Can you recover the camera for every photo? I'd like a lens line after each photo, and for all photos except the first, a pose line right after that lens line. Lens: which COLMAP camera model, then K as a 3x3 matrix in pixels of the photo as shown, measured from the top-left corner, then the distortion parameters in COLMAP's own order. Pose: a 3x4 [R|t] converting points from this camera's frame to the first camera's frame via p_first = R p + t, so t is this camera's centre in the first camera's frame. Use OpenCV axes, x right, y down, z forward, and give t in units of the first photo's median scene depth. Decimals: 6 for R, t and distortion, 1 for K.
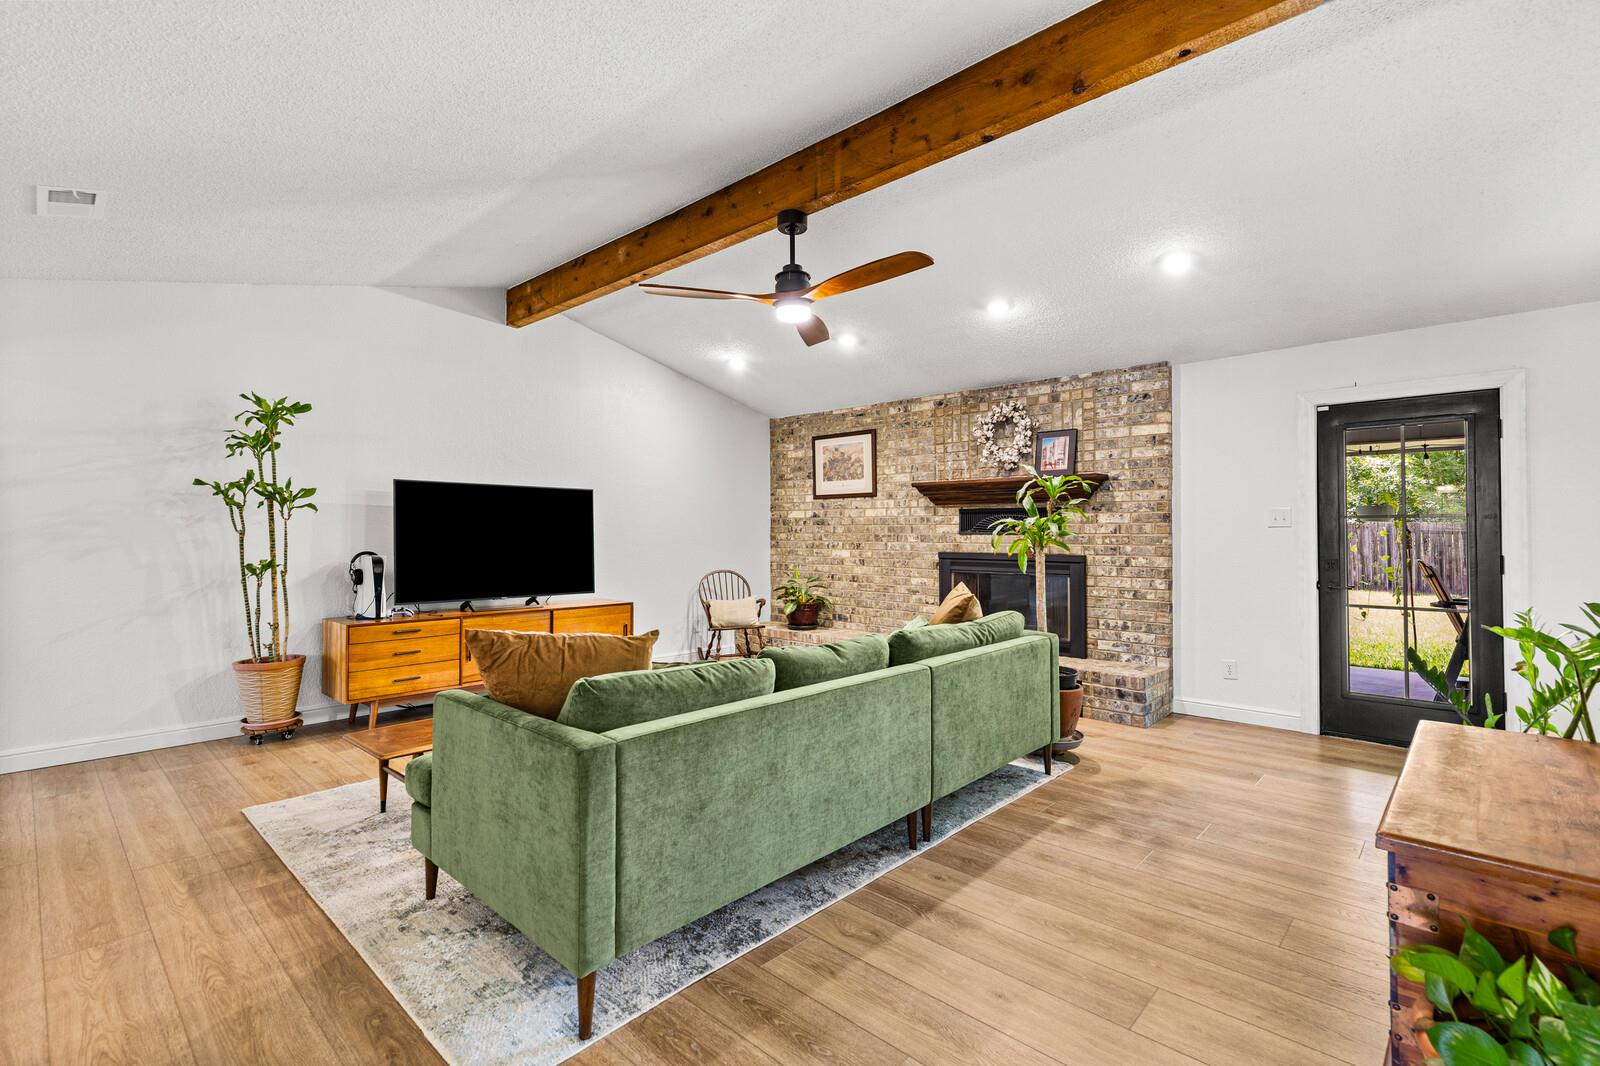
lens RADIAL K [[722.4, 0, 786.9], [0, 722.4, 532.4], [0, 0, 1]] dist [0.003778, -0.000996]
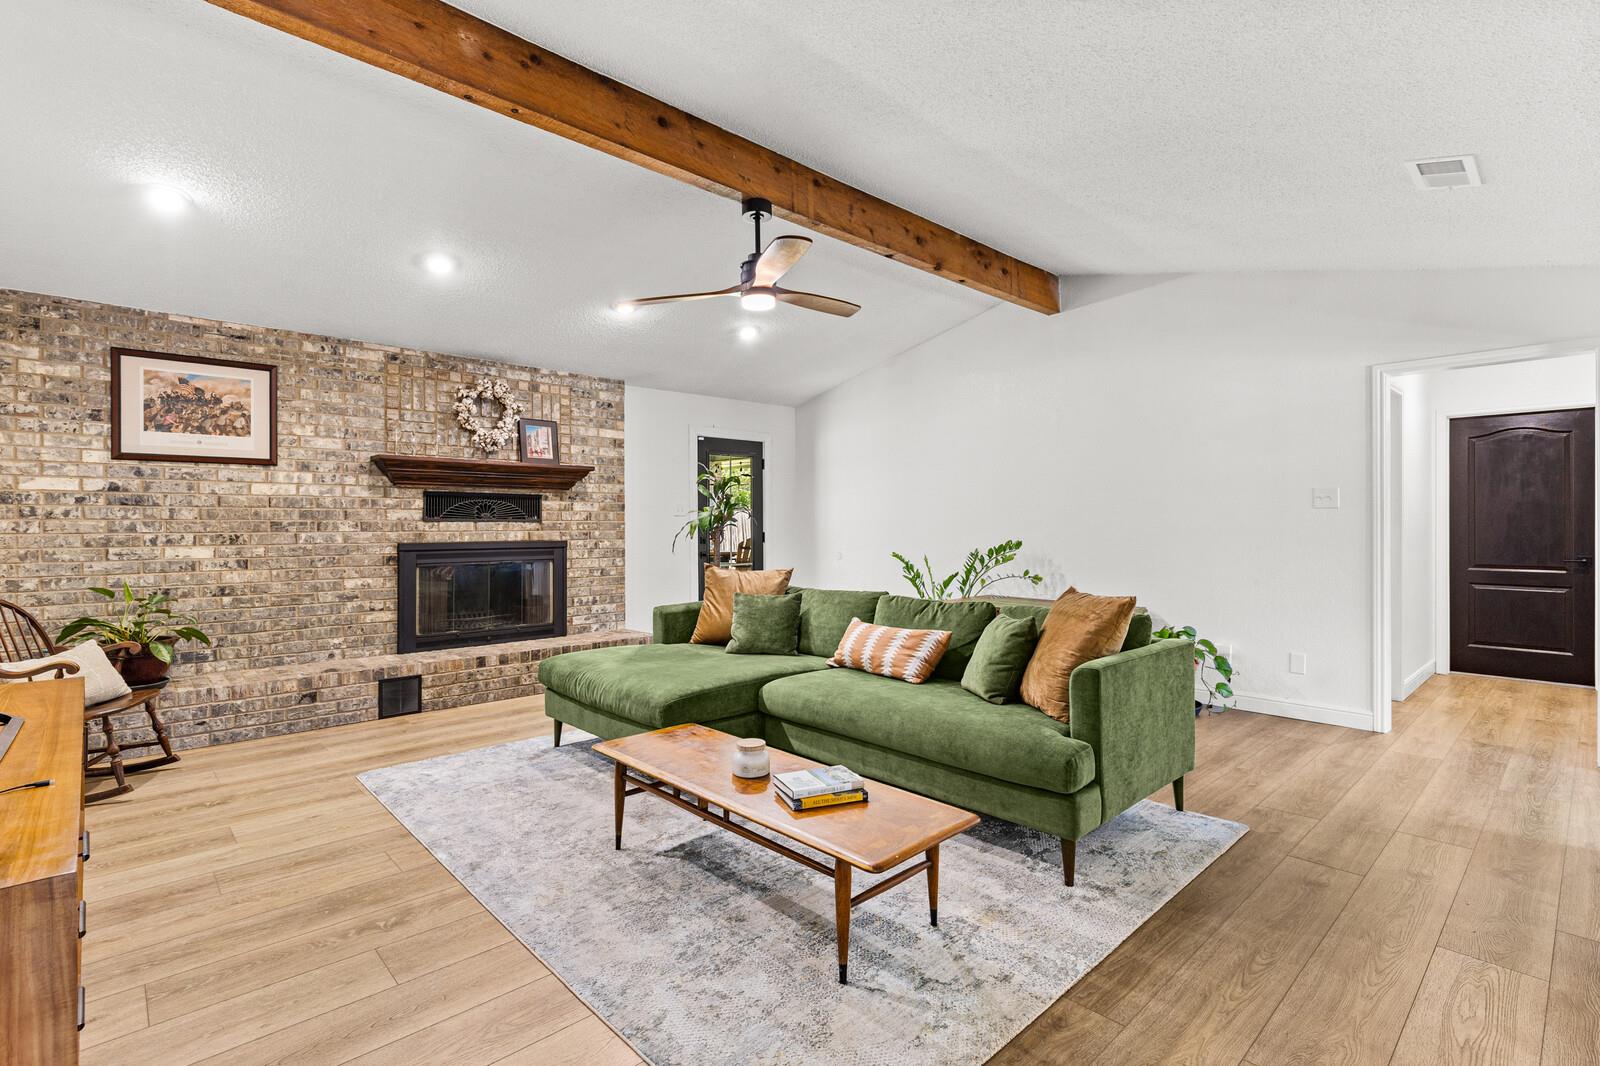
lens RADIAL K [[765.1, 0, 785.4], [0, 765.1, 527.1], [0, 0, 1]] dist [-0.000872, -0.001254]
pose [[0.062772, -0.008574, 0.997991, -0.623347], [-0.002102, 0.999960, 0.008724, 0.000948], [-0.998026, -0.002646, 0.062752, 0.527217]]
